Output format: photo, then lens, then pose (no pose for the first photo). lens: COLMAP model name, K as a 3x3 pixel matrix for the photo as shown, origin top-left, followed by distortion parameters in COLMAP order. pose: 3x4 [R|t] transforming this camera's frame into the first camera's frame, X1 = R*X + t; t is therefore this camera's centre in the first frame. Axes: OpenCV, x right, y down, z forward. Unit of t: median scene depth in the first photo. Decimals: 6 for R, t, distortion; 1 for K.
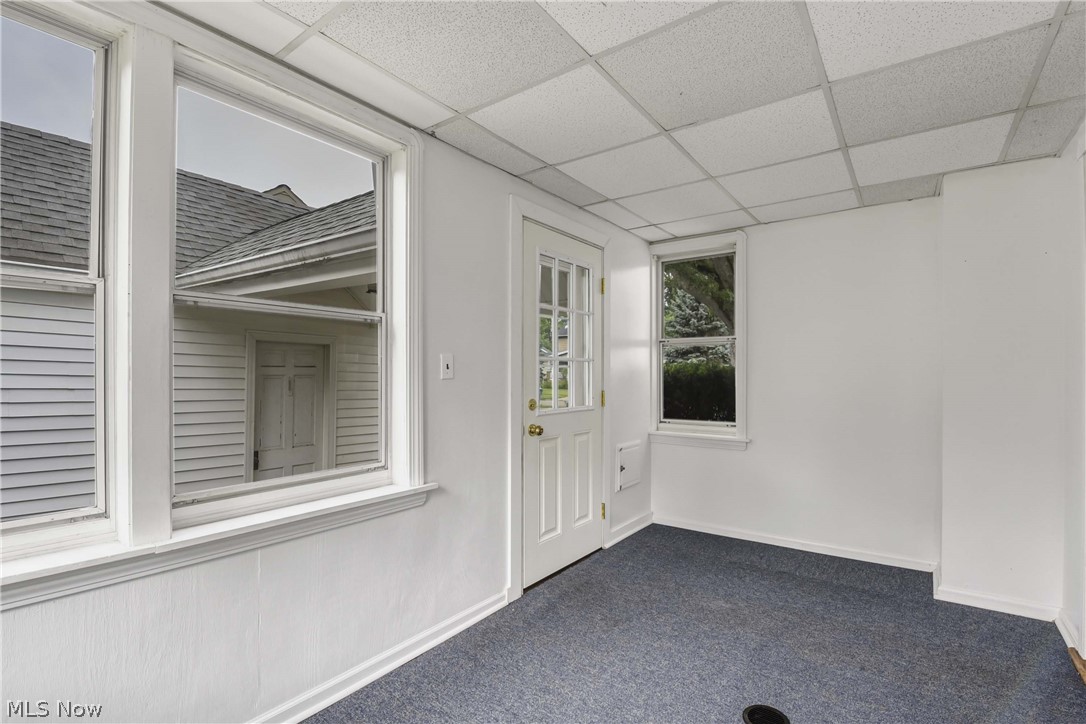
lens RADIAL K [[495.7, 0, 539.9], [0, 495.7, 372.1], [0, 0, 1]] dist [-0.016286, -0.000414]
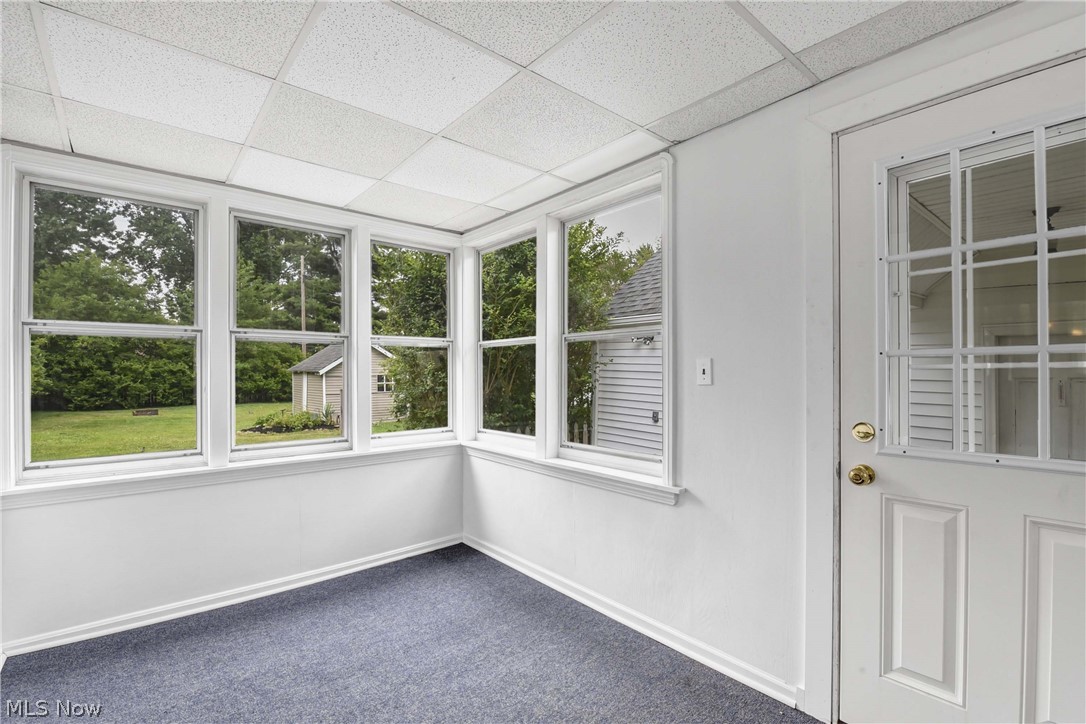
lens RADIAL K [[494.6, 0, 546.4], [0, 494.6, 368.9], [0, 0, 1]] dist [-0.012286, -0.009010]
pose [[-0.228644, -0.010866, -0.973450, 0.780261], [0.003701, 0.999921, -0.012031, -0.005657], [0.973503, -0.006353, -0.228585, 0.917584]]
